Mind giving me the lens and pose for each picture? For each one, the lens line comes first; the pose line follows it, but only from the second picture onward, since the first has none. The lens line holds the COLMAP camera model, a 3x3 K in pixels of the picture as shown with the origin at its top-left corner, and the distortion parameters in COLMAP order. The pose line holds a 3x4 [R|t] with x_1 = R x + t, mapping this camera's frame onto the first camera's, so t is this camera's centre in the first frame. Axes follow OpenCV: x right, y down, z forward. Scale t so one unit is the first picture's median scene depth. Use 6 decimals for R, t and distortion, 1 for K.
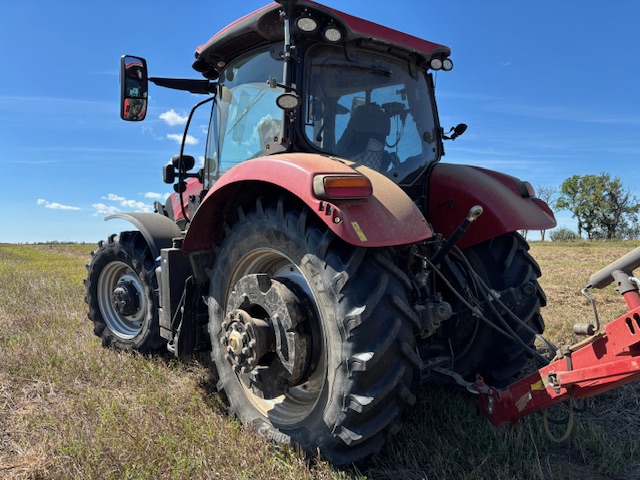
lens RADIAL K [[491.2, 0, 320.0], [0, 491.2, 240.0], [0, 0, 1]] dist [0.044957, -0.111386]
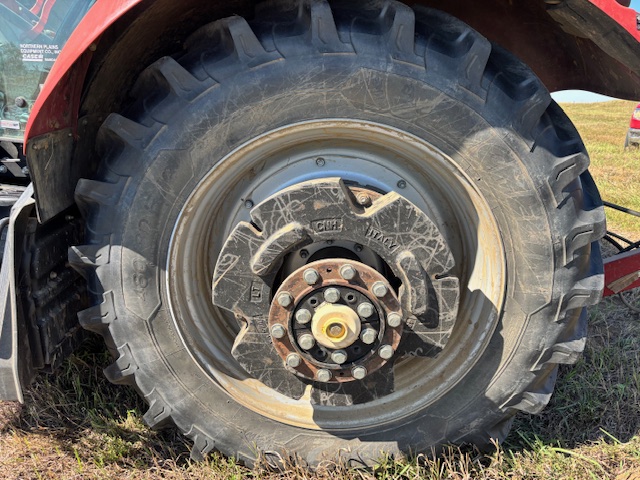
lens RADIAL K [[491.2, 0, 320.0], [0, 491.2, 240.0], [0, 0, 1]] dist [0.044957, -0.111386]
pose [[0.656052, -0.207373, 0.725667, -0.533742], [0.018325, 0.965603, 0.259373, 0.005300], [-0.754493, -0.156864, 0.637286, 0.766843]]
